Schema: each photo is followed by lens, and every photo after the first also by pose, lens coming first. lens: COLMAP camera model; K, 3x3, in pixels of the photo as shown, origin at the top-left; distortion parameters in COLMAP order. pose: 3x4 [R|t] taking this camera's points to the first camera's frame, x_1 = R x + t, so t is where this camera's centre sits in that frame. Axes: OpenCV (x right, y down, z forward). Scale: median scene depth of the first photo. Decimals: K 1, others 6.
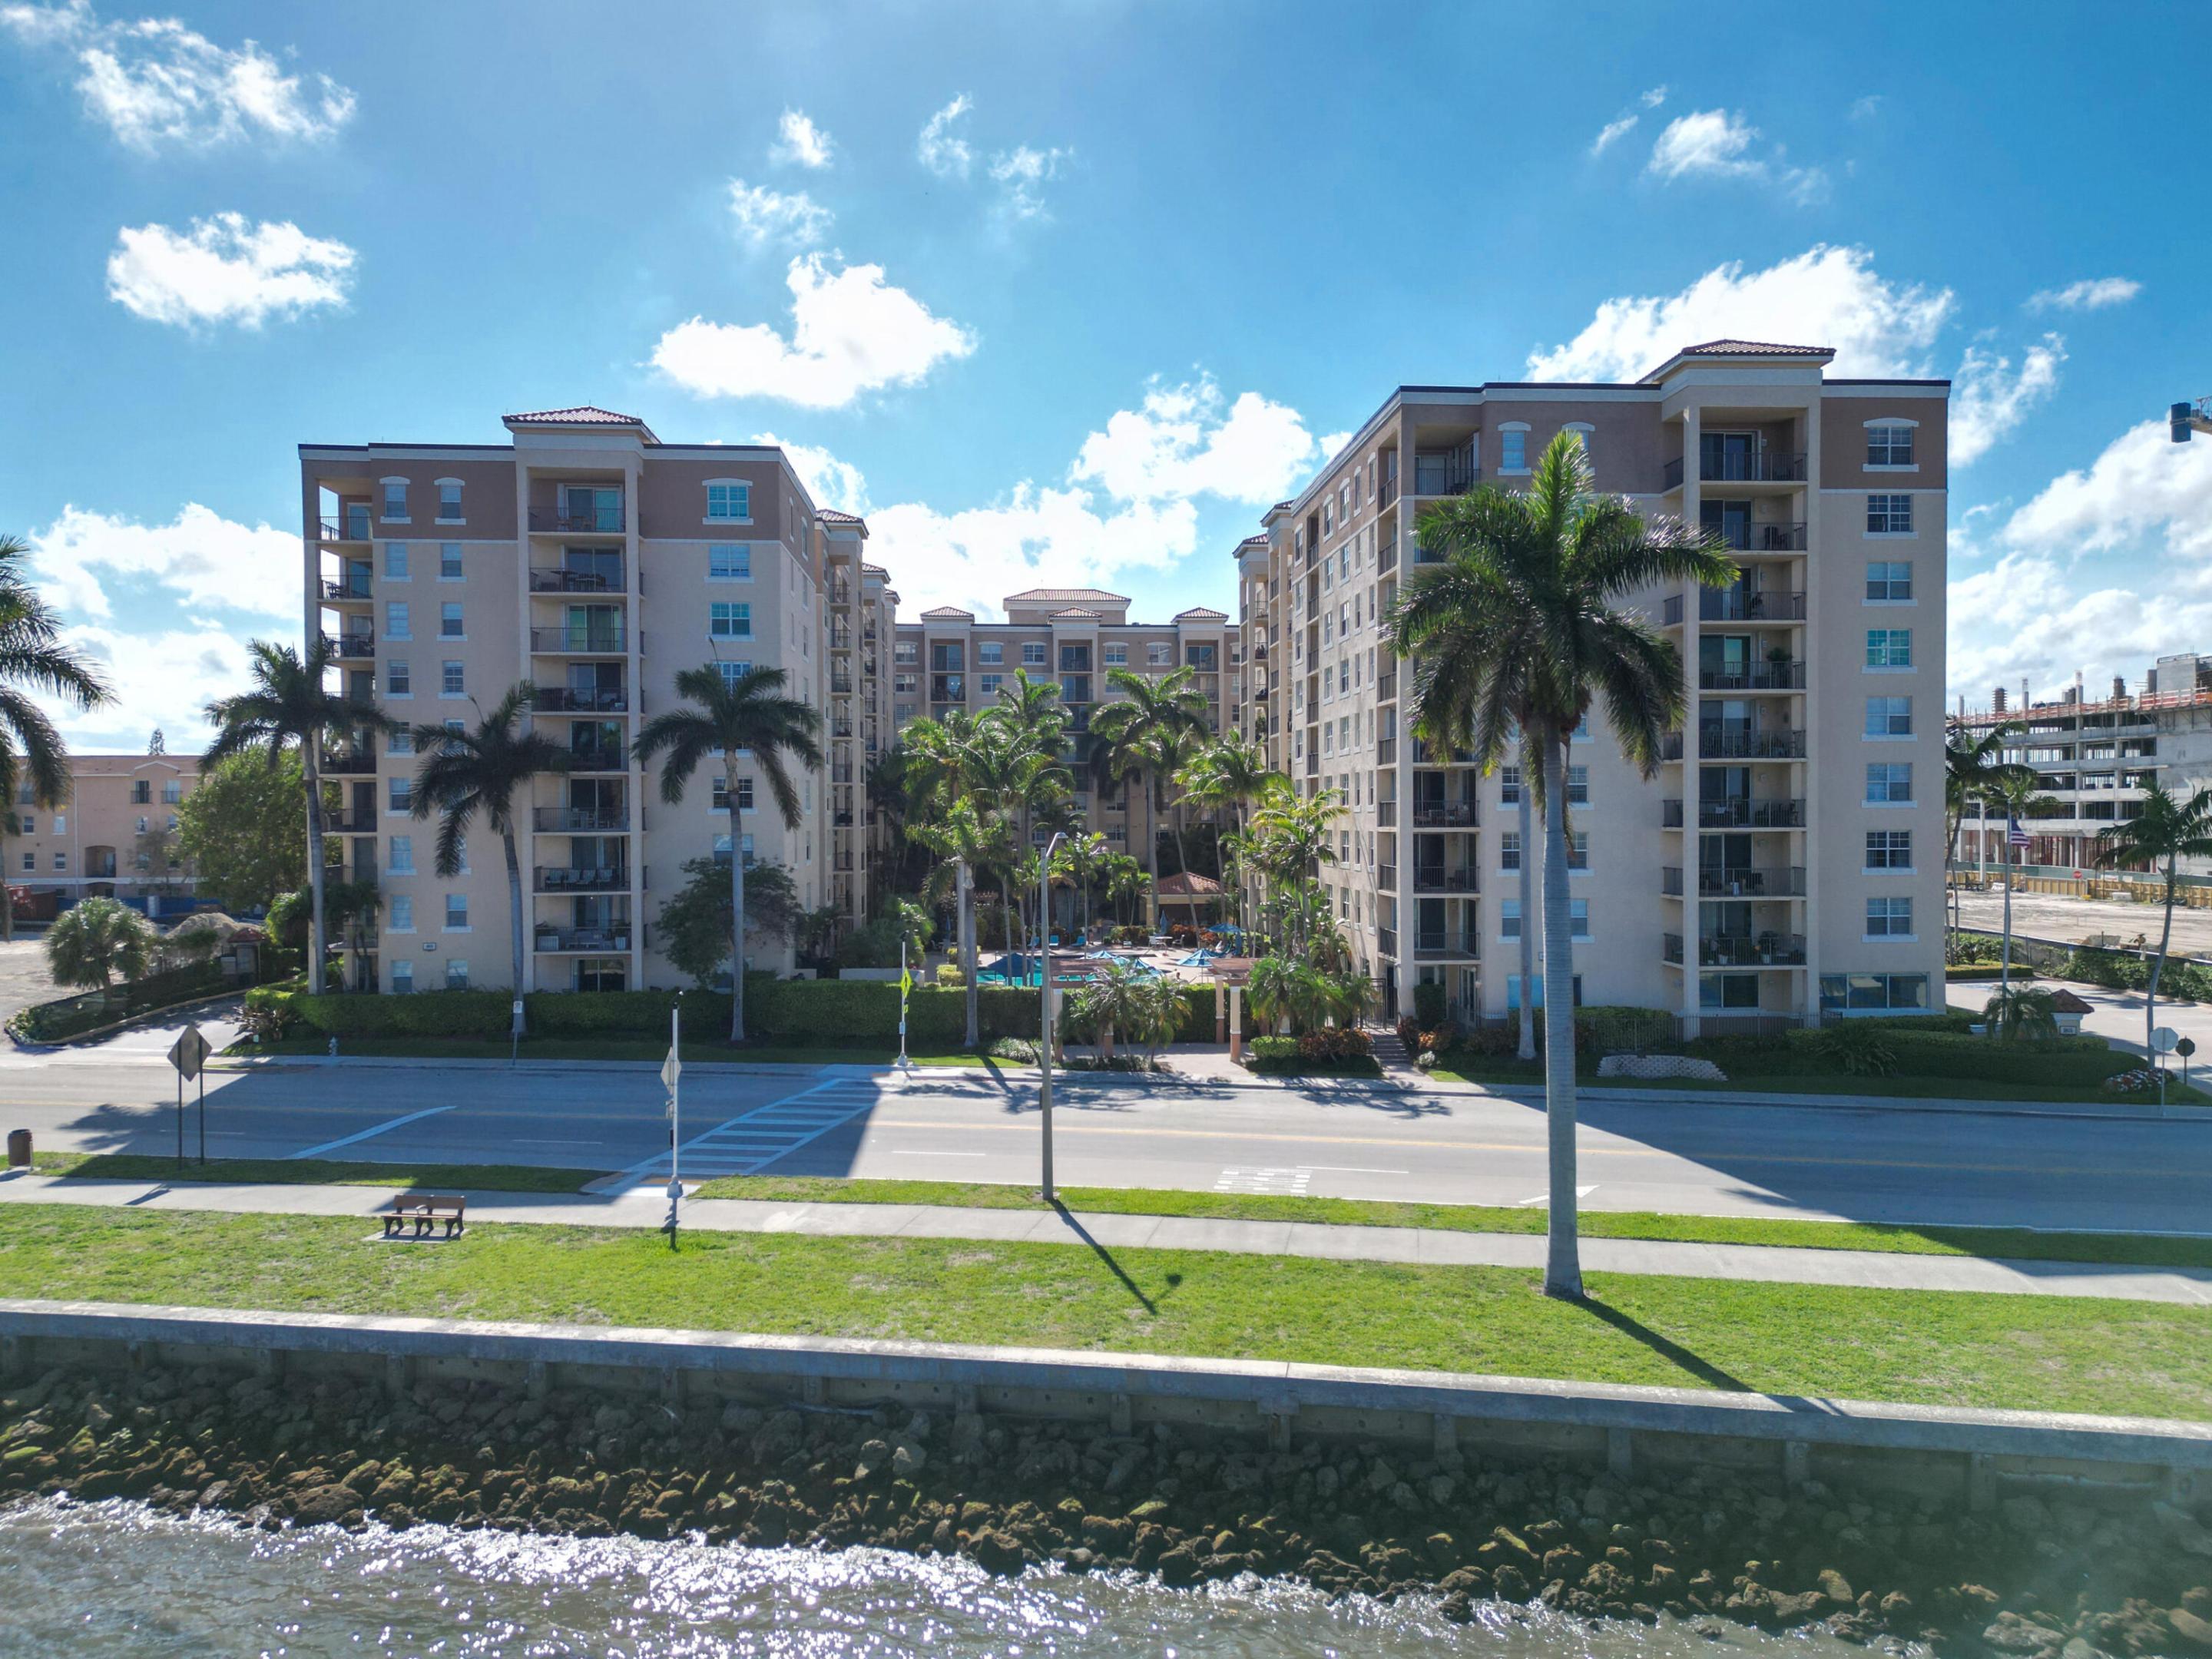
lens RADIAL K [[1574.7, 0, 1110.3], [0, 1574.7, 830.0], [0, 0, 1]] dist [0.022061, 0.003022]
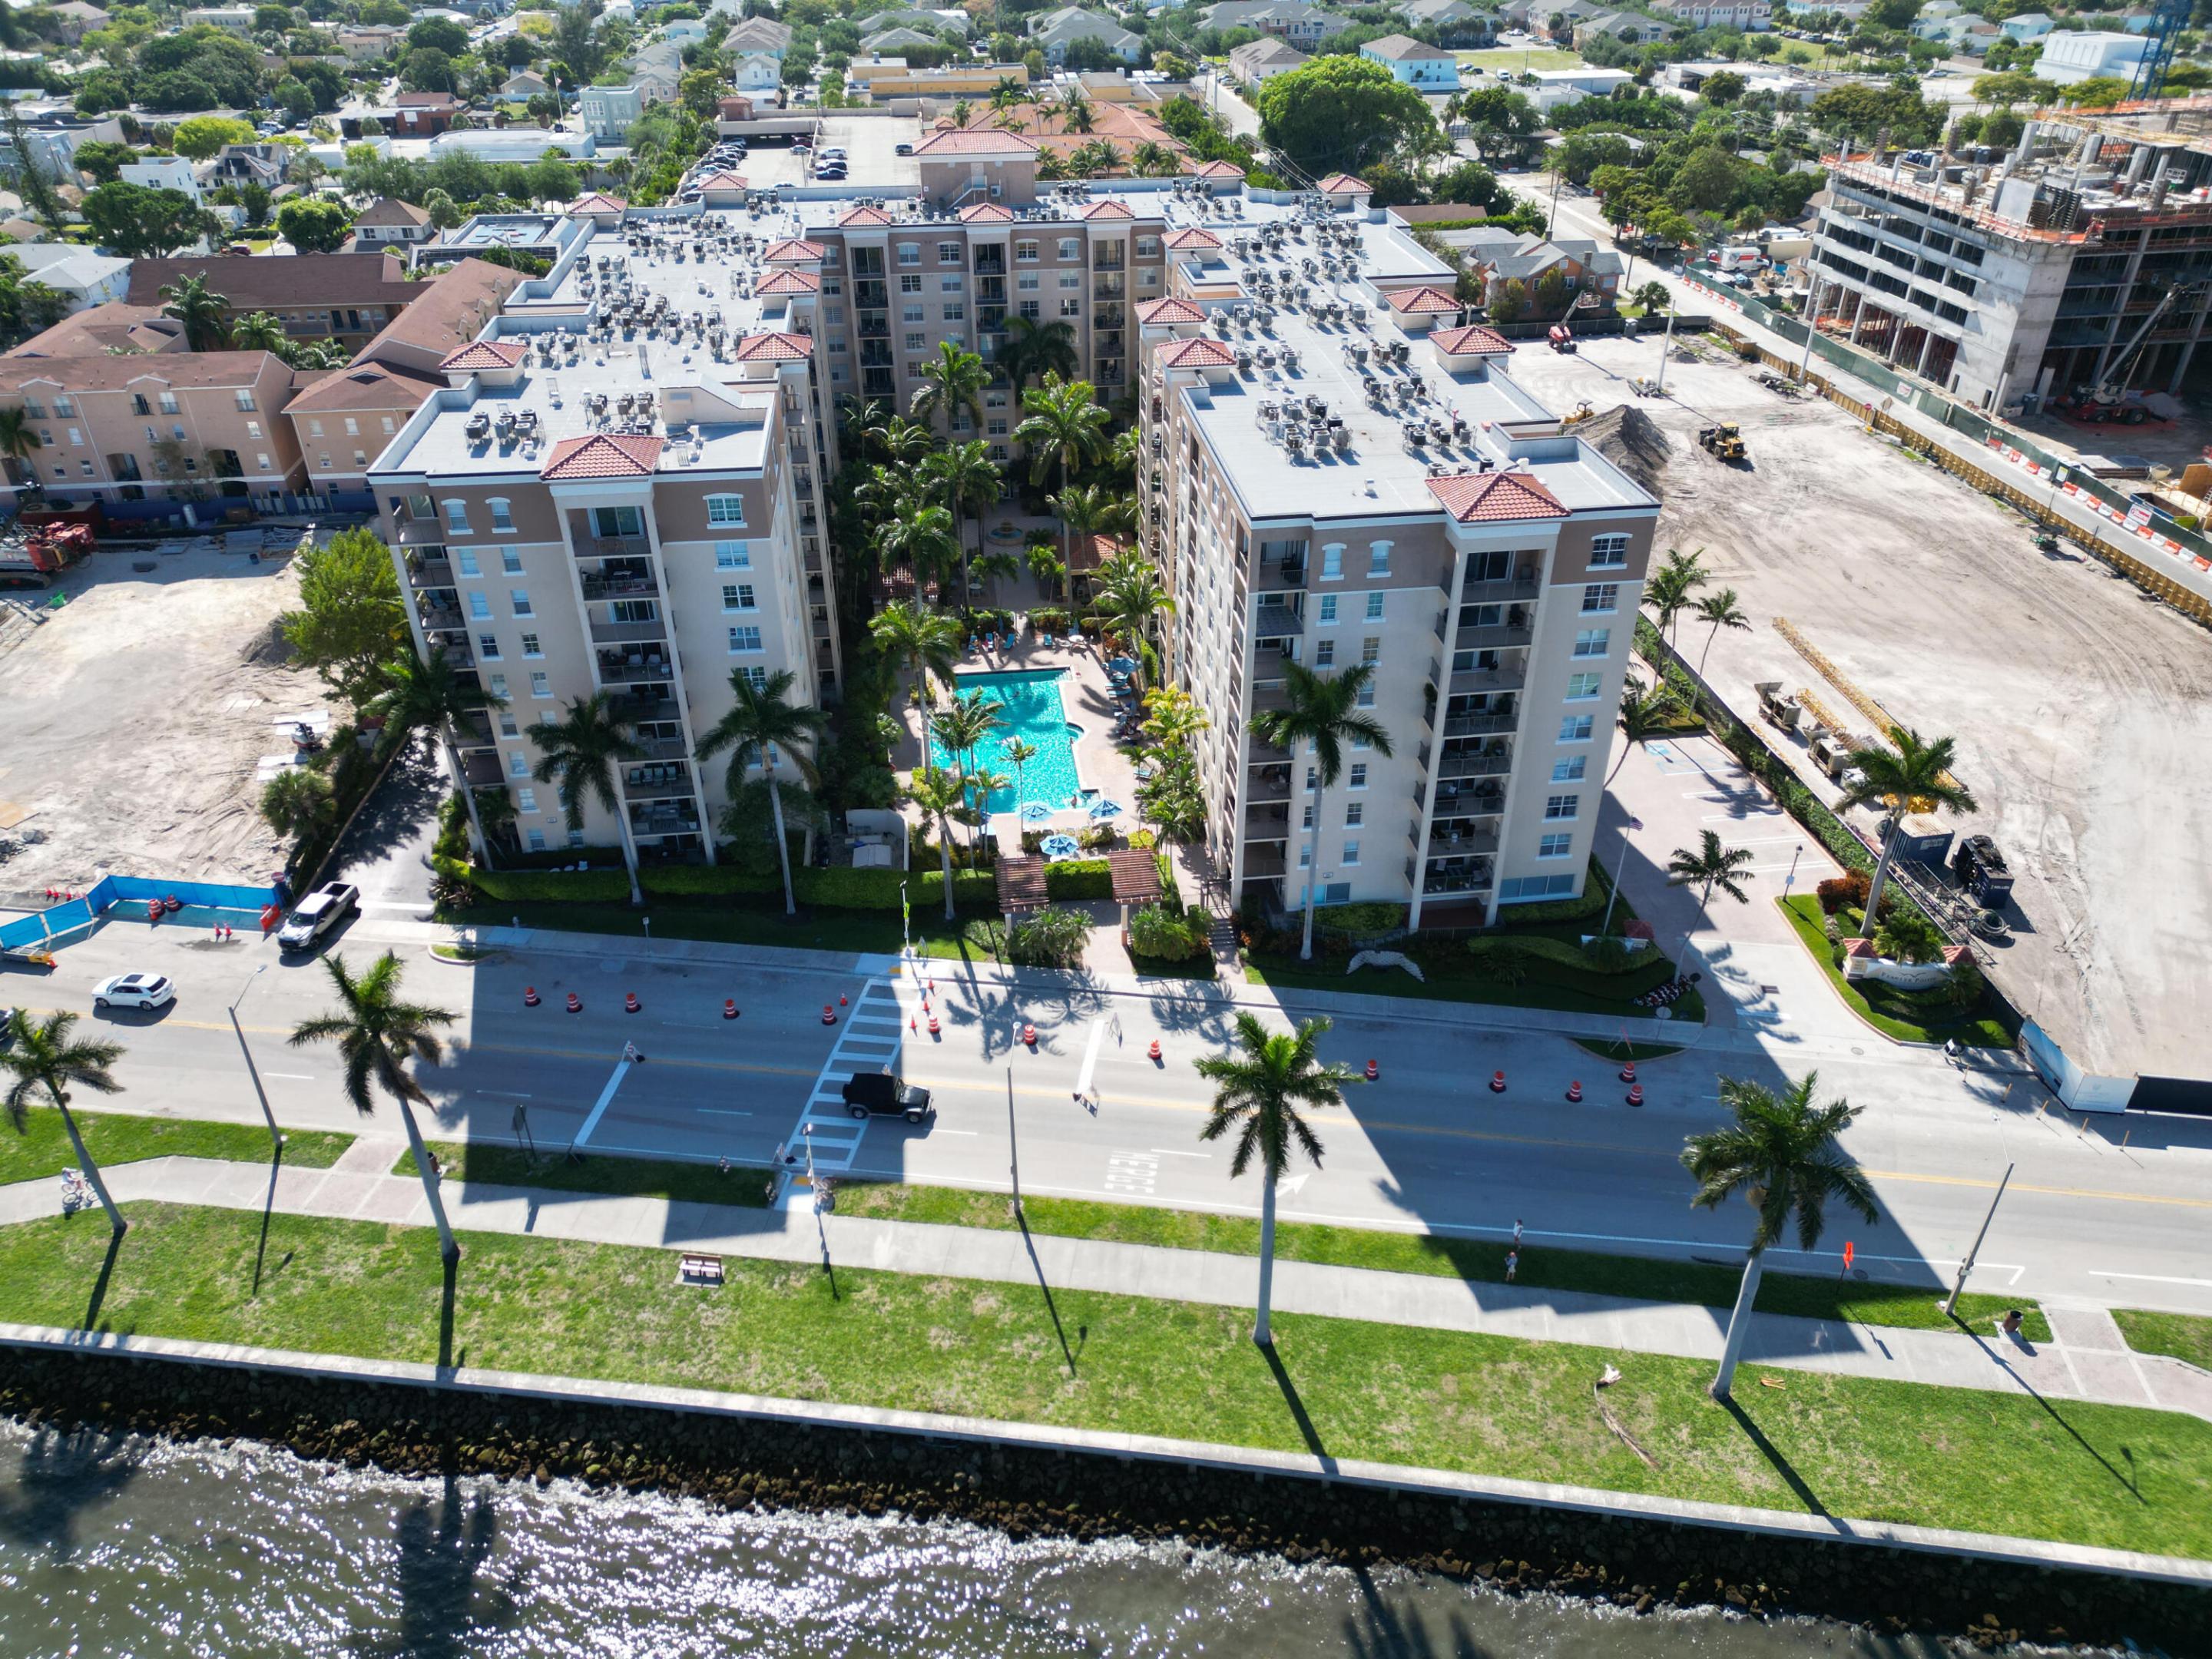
lens RADIAL K [[1538.3, 0, 1106.0], [0, 1538.3, 829.5], [0, 0, 1]] dist [0.020372, -0.013143]
pose [[0.998654, -0.027589, 0.043921, -0.000390], [0.000274, 0.849588, 0.527447, -0.734778], [-0.051867, -0.526725, 0.848452, -0.218262]]
